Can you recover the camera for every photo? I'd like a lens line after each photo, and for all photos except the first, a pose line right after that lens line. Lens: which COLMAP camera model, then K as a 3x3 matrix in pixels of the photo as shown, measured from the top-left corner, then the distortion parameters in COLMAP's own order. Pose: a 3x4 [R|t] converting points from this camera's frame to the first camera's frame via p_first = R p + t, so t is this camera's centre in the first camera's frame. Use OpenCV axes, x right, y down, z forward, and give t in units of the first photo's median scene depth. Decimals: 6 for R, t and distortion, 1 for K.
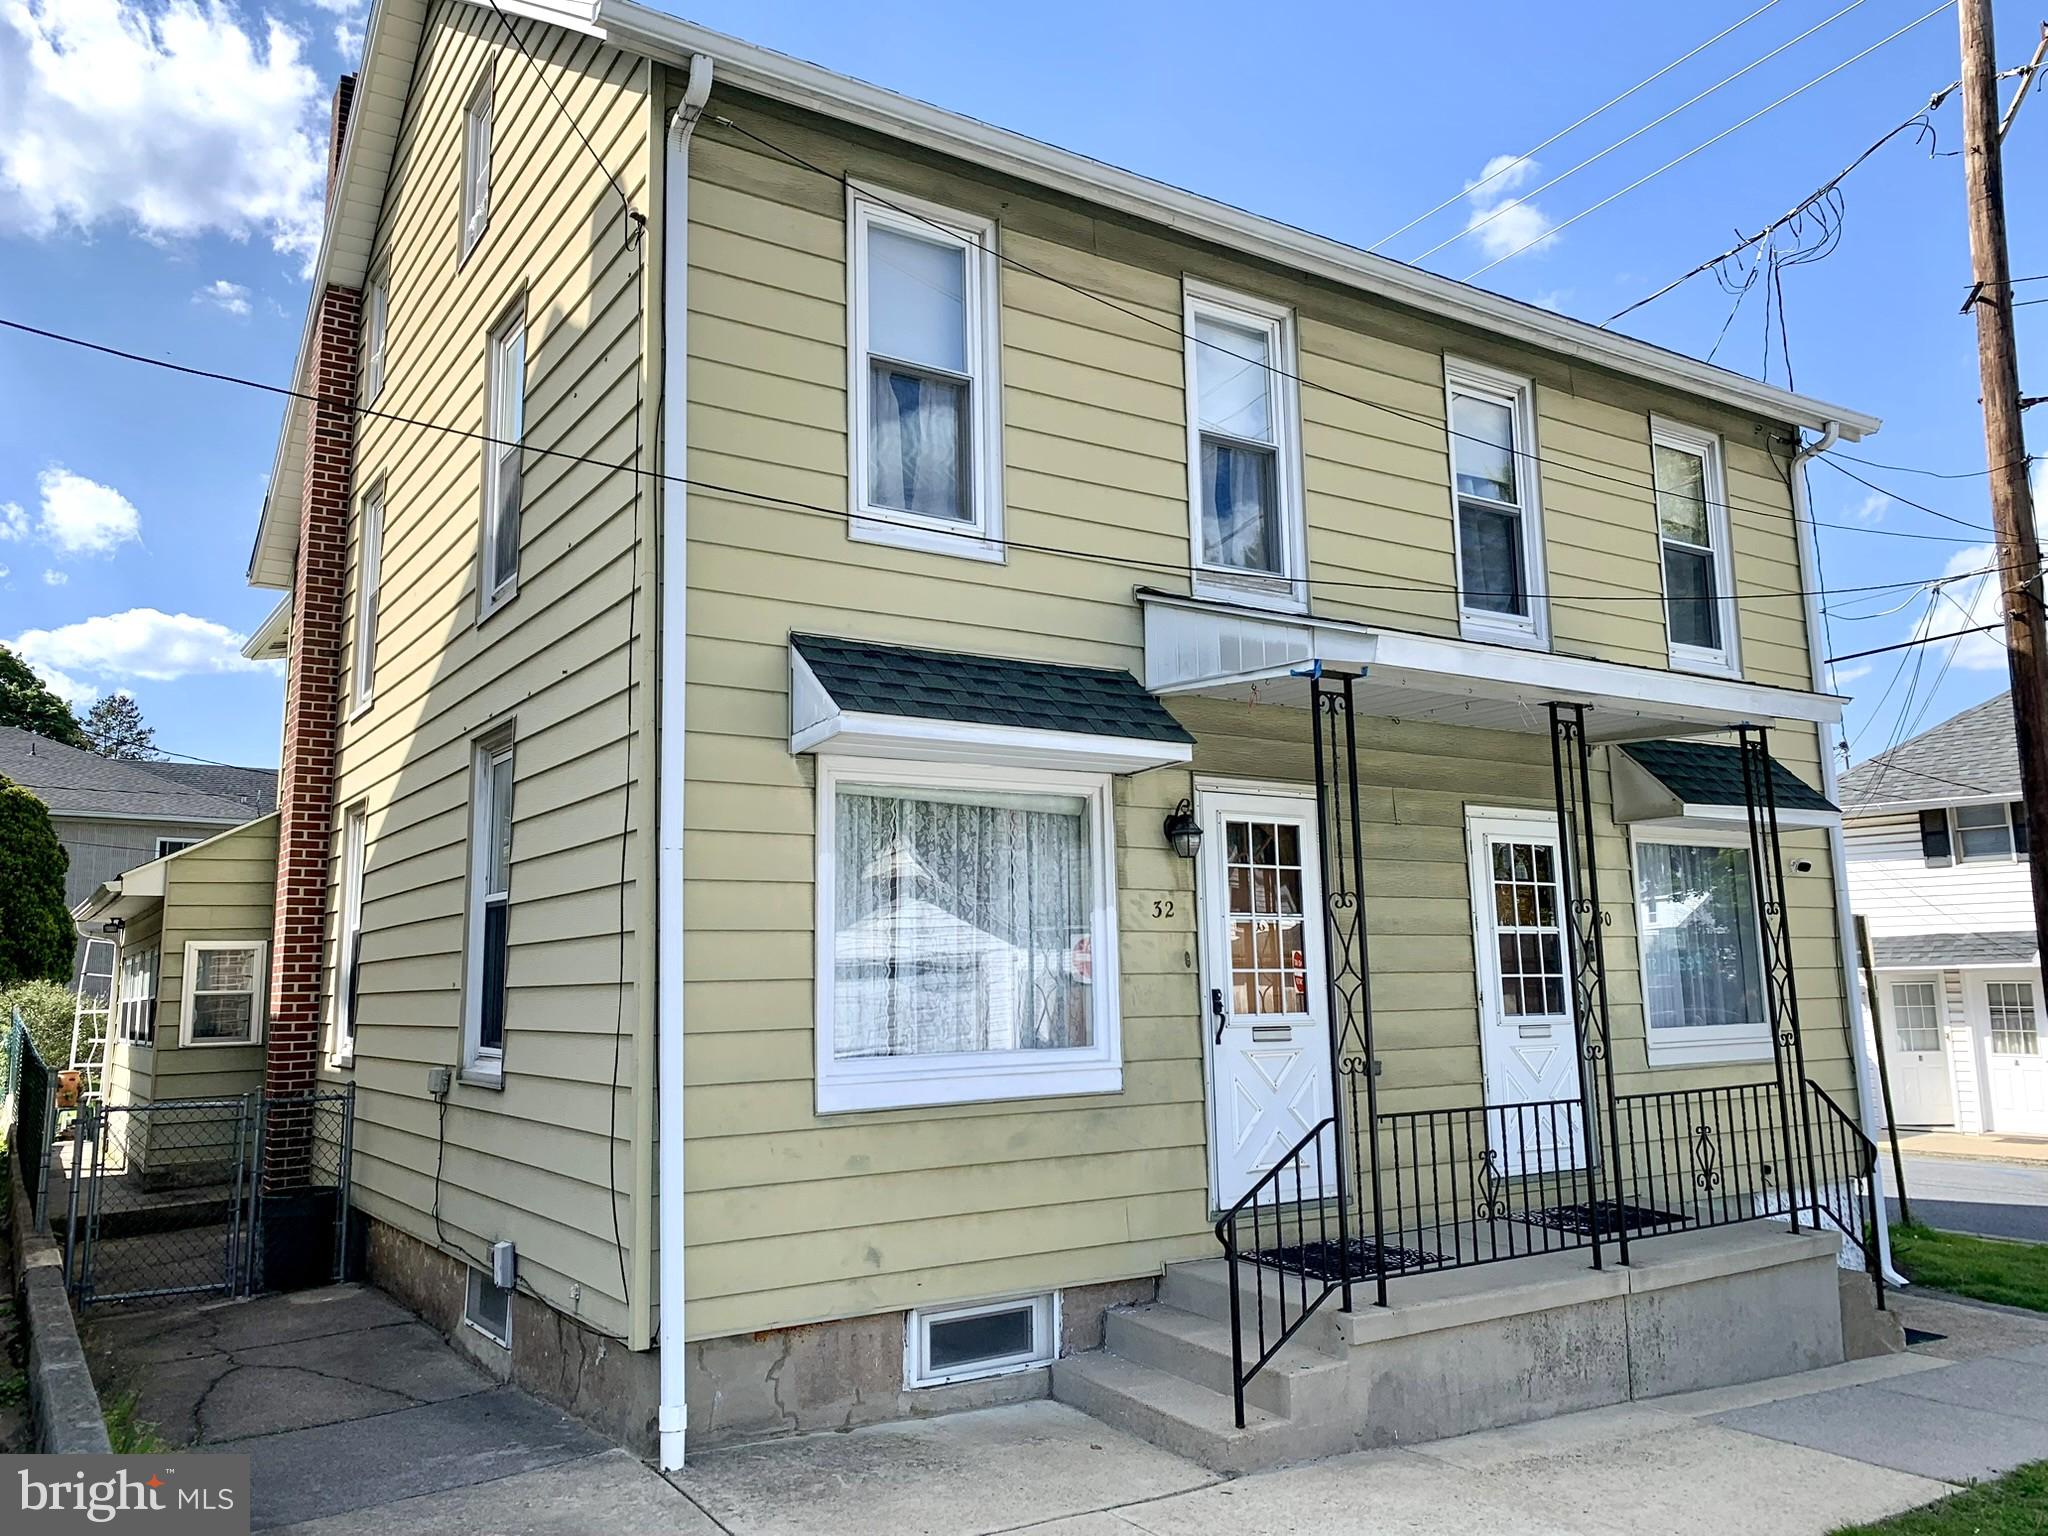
lens RADIAL K [[1572.8, 0, 1021.9], [0, 1572.8, 753.1], [0, 0, 1]] dist [0.022249, -0.020656]
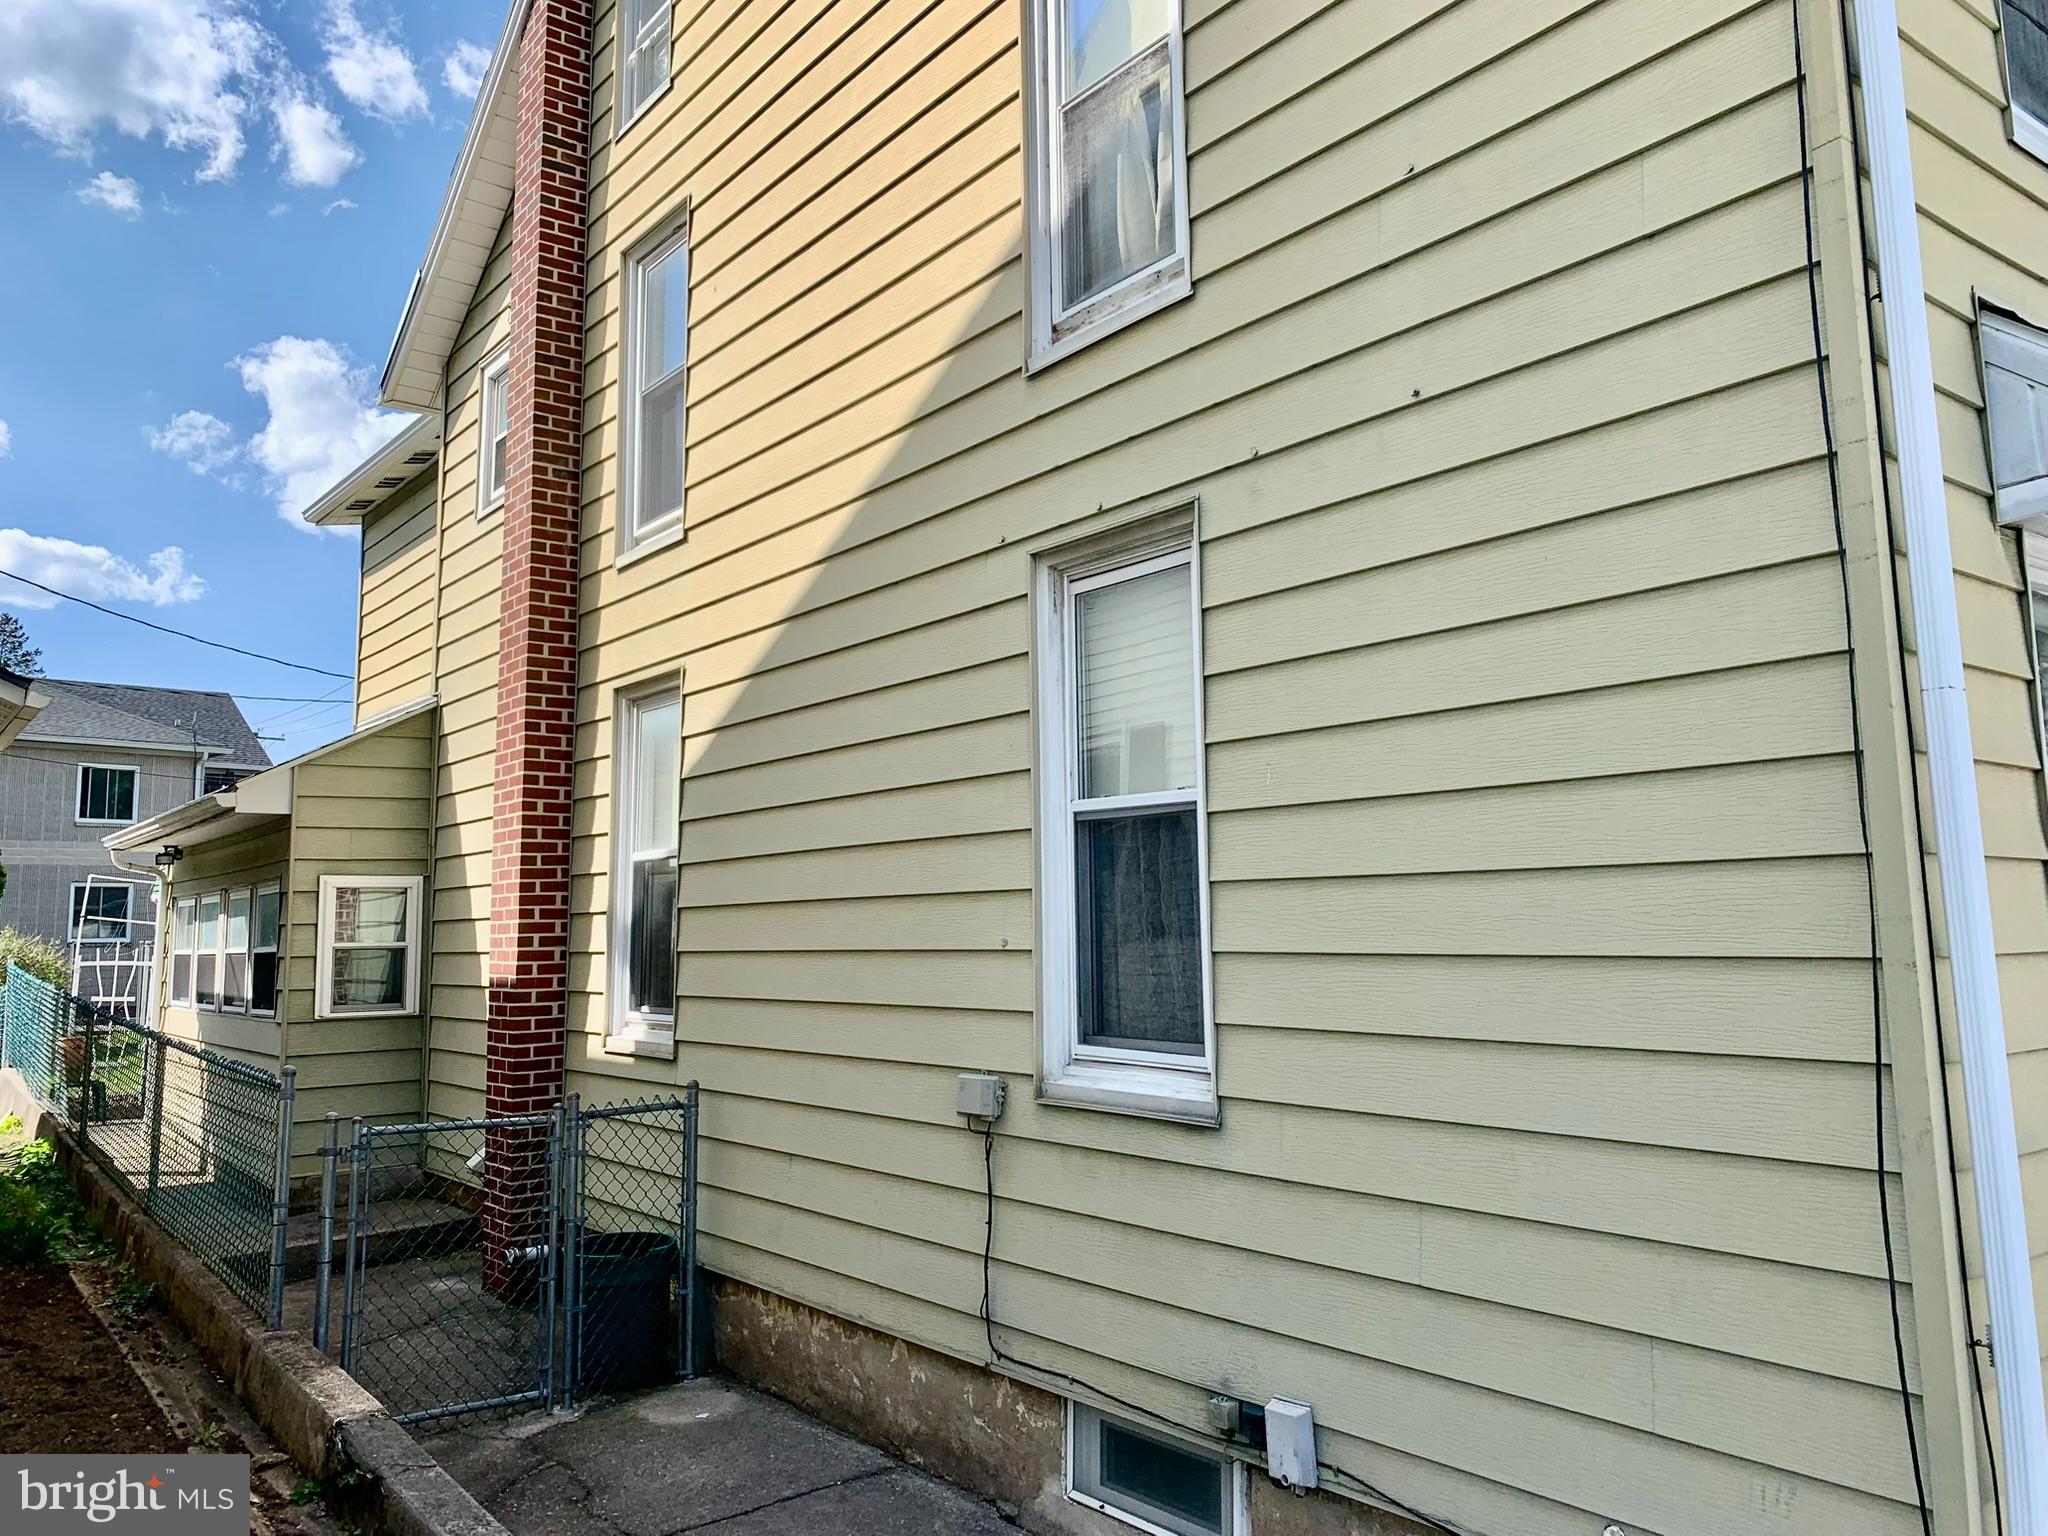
lens RADIAL K [[1572.8, 0, 1038.7], [0, 1572.8, 755.4], [0, 0, 1]] dist [0.022249, -0.020656]
pose [[0.997184, 0.014418, 0.073600, -0.389904], [-0.016946, 0.999284, 0.033831, 0.050510], [-0.073060, -0.034983, 0.996714, 0.379101]]
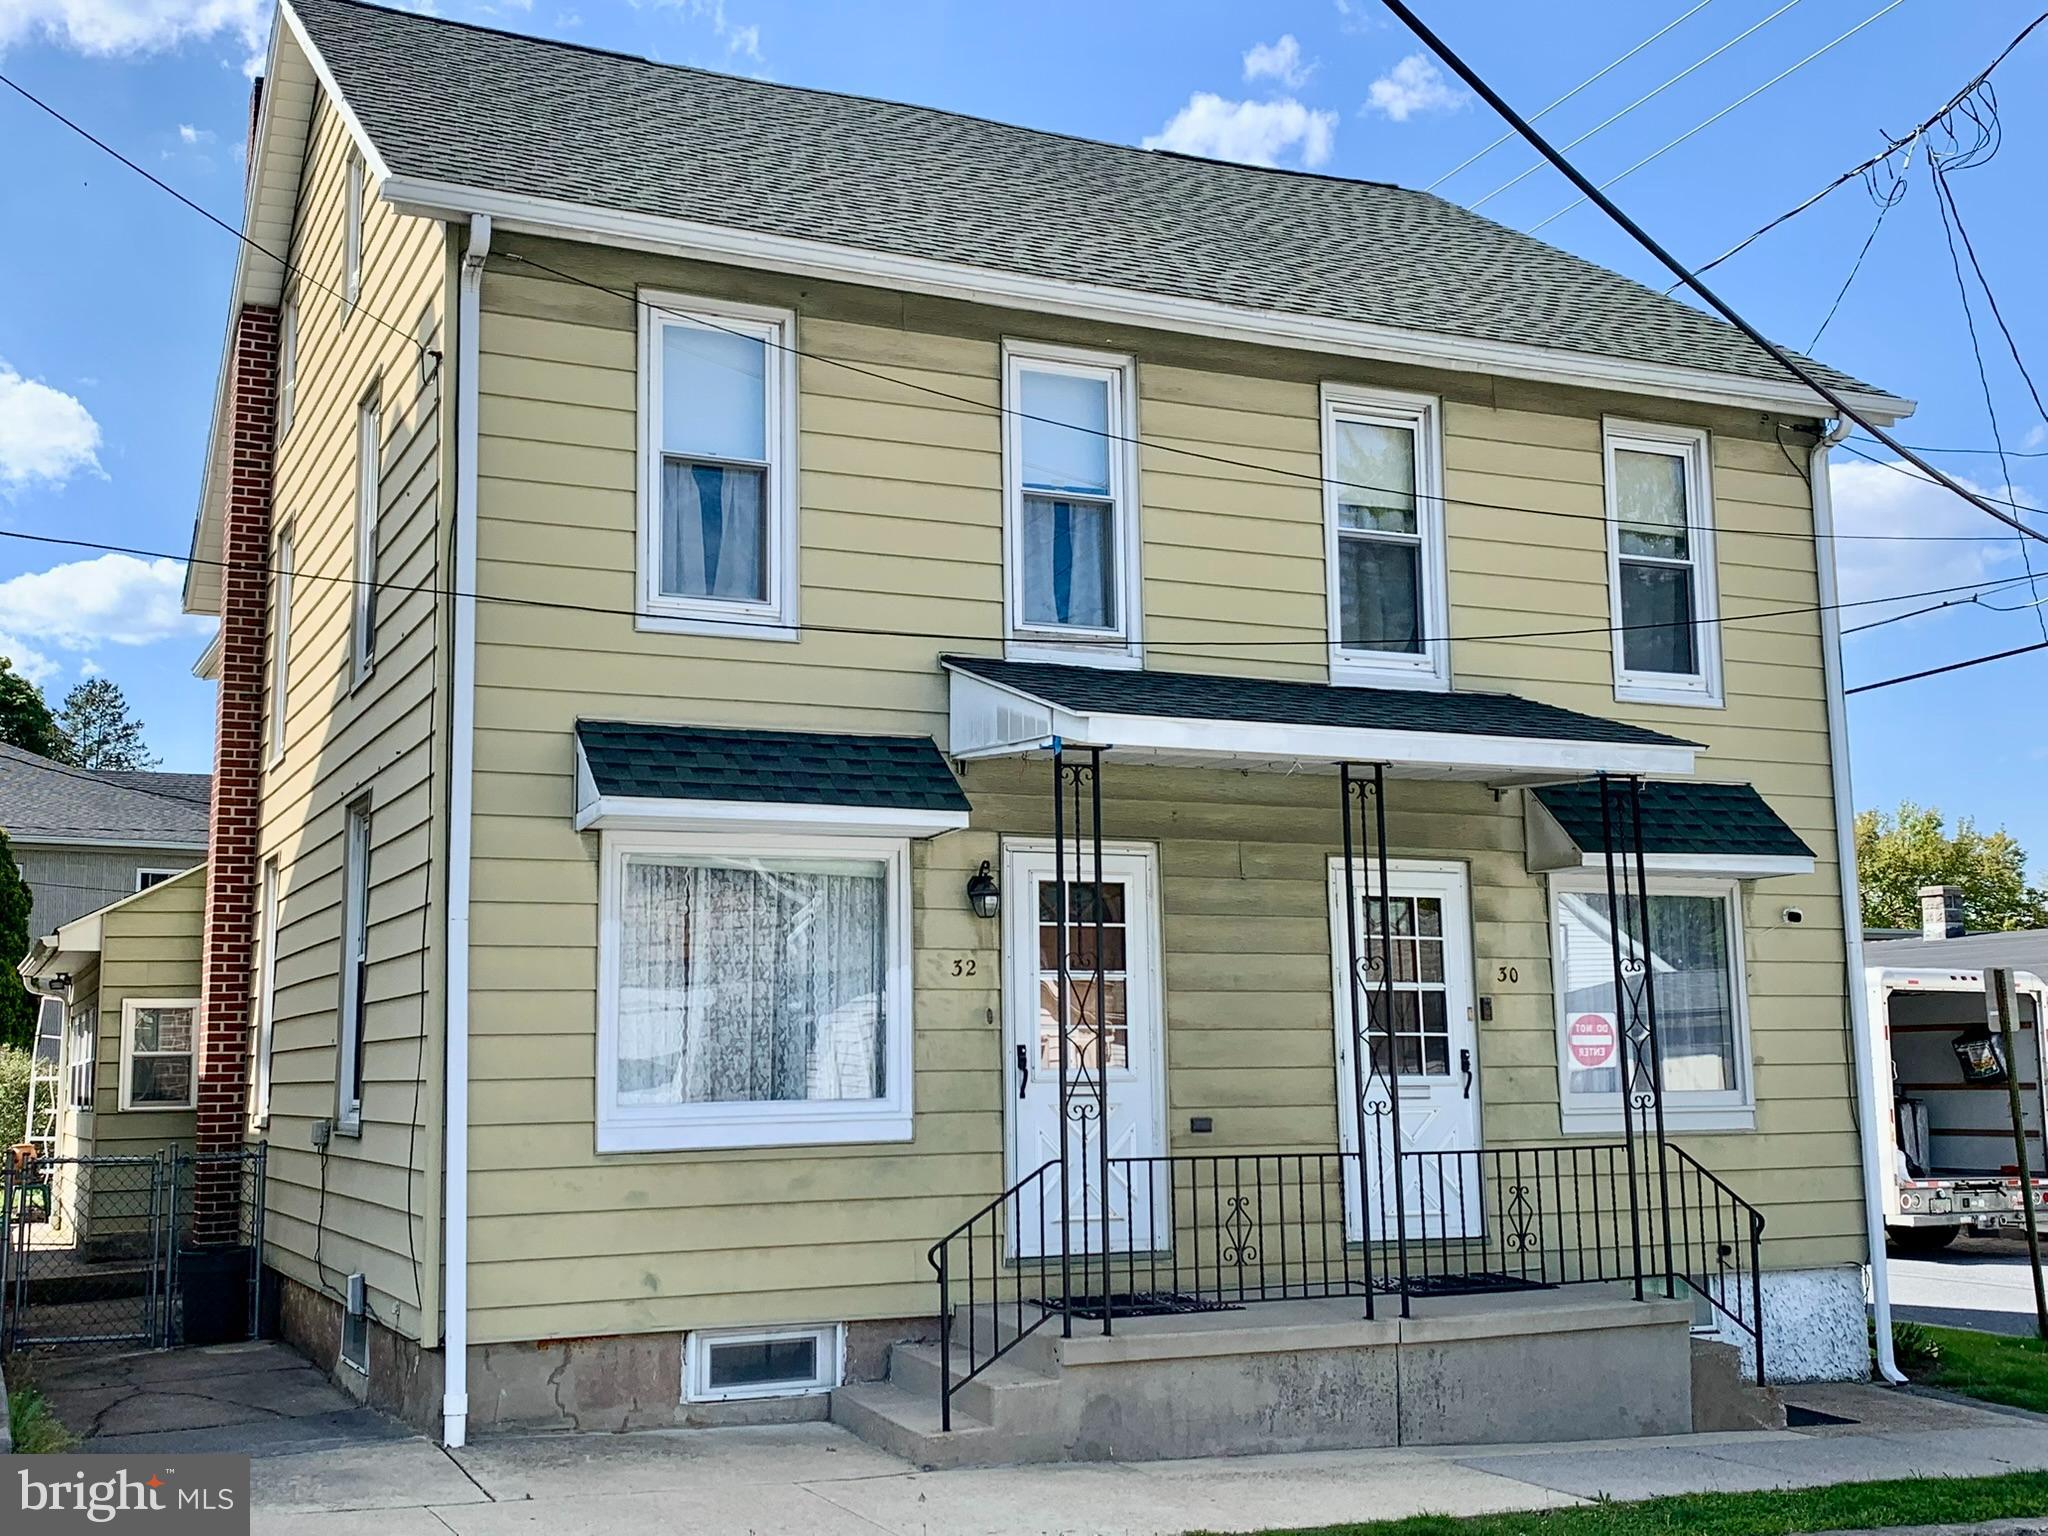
lens RADIAL K [[2267.3, 0, 1007.6], [0, 2267.3, 752.6], [0, 0, 1]] dist [0.047882, 0.000000]
pose [[0.989354, -0.015372, -0.144714, 0.299636], [0.017017, 0.999804, 0.010136, -0.050903], [0.144530, -0.012491, 0.989422, -0.419732]]
